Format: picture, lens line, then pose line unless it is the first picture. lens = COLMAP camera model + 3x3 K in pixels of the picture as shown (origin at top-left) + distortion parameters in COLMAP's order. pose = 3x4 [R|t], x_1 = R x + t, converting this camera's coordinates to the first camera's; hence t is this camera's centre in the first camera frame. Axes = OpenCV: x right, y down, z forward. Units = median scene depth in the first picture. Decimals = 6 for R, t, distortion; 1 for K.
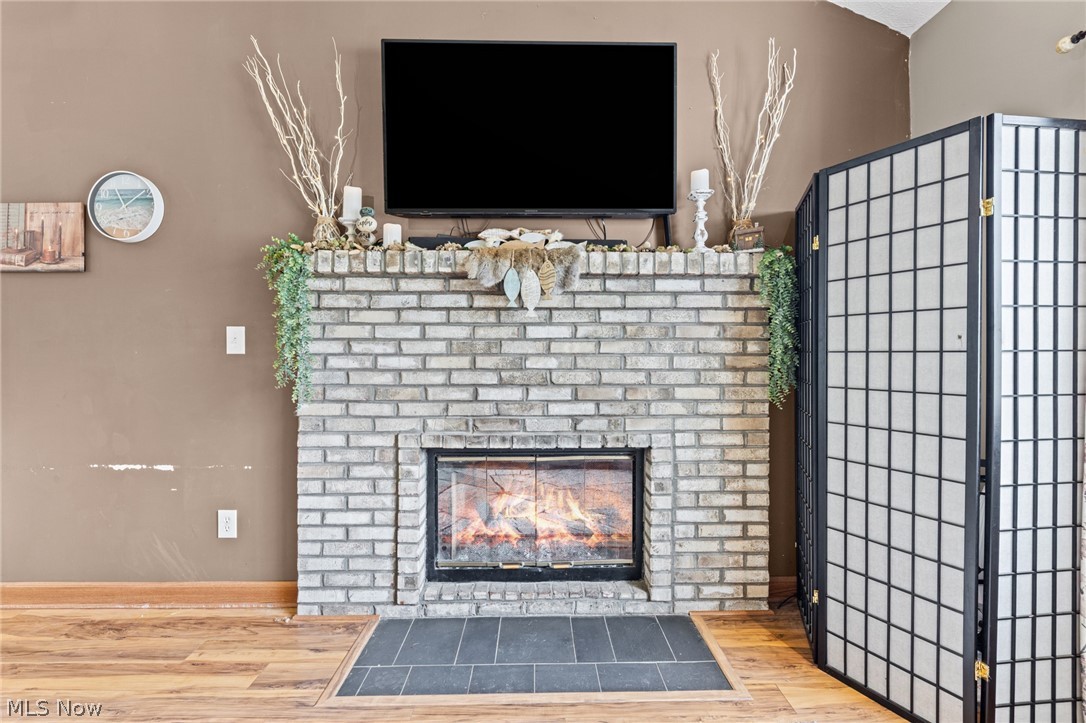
lens RADIAL K [[452.0, 0, 542.3], [0, 452.0, 357.2], [0, 0, 1]] dist [0.007653, -0.001985]
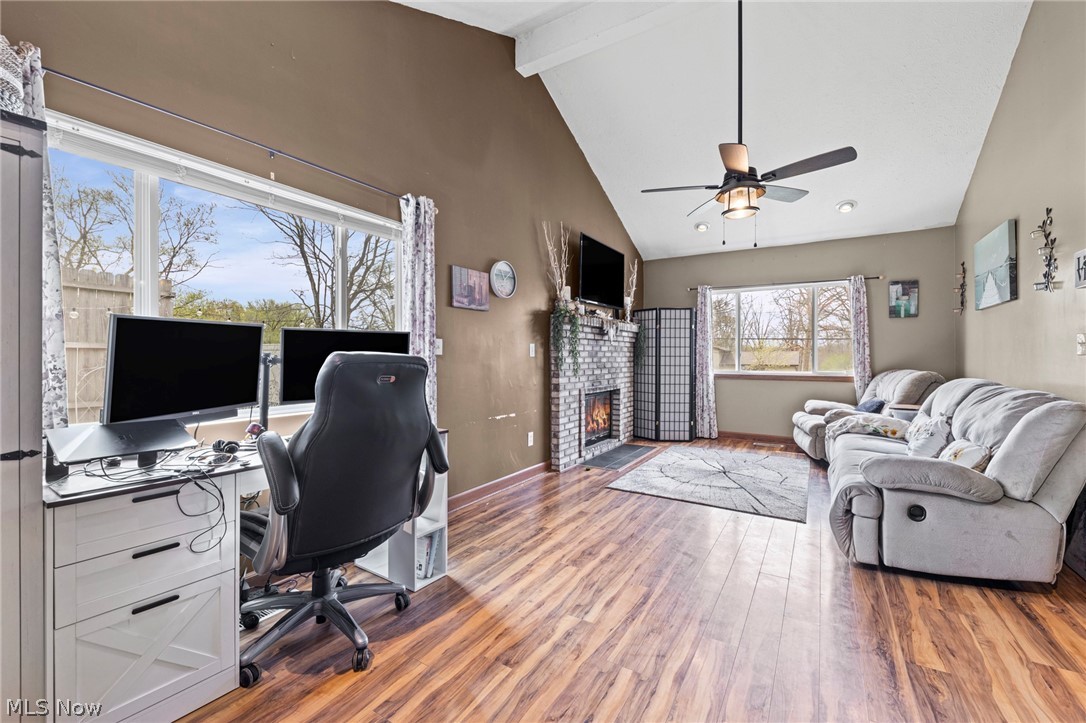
lens RADIAL K [[452.0, 0, 542.2], [0, 452.0, 355.5], [0, 0, 1]] dist [0.007653, -0.001985]
pose [[0.540372, 0.001858, 0.841424, -2.504608], [0.002734, 0.999988, -0.003964, -0.004115], [-0.841422, 0.004443, 0.540361, -0.164051]]
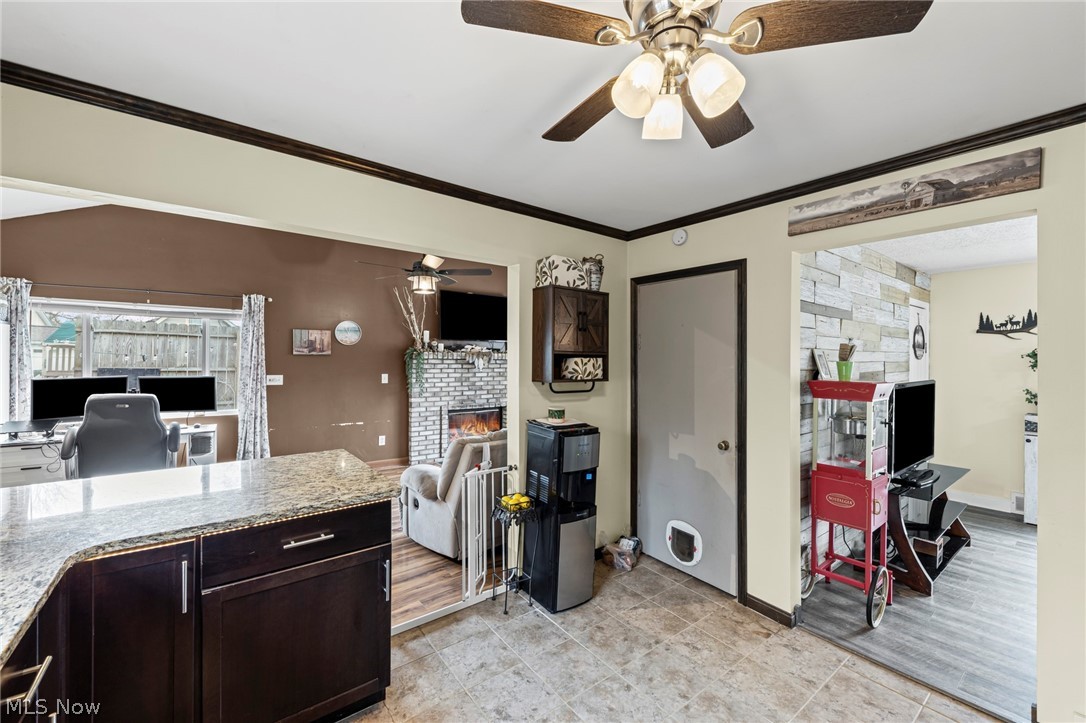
lens RADIAL K [[436.8, 0, 546.3], [0, 436.8, 359.2], [0, 0, 1]] dist [0.001330, 0.000030]
pose [[0.799100, 0.005900, 0.601169, -1.623887], [-0.000380, 0.999957, -0.009309, -0.144413], [-0.601198, 0.007211, 0.799068, -2.015747]]
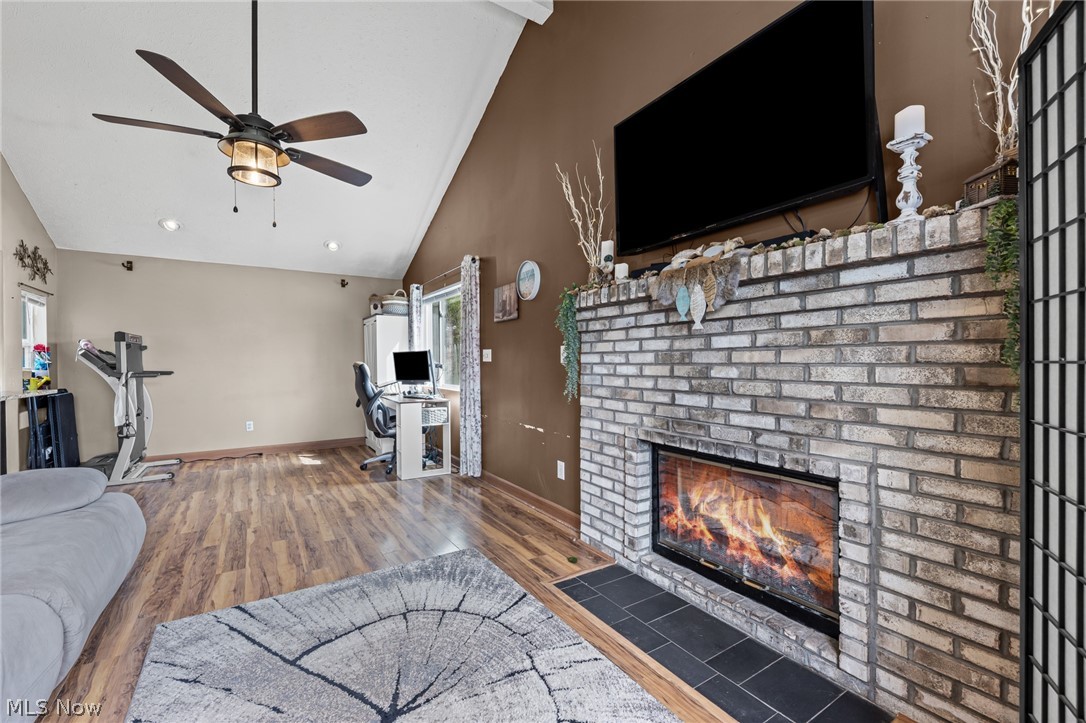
lens RADIAL K [[452.0, 0, 547.0], [0, 452.0, 365.4], [0, 0, 1]] dist [0.007653, -0.001985]
pose [[0.529185, 0.004742, -0.848493, 0.650752], [-0.000047, 0.999985, 0.005559, -0.008615], [0.848506, -0.002901, 0.529177, 0.127035]]
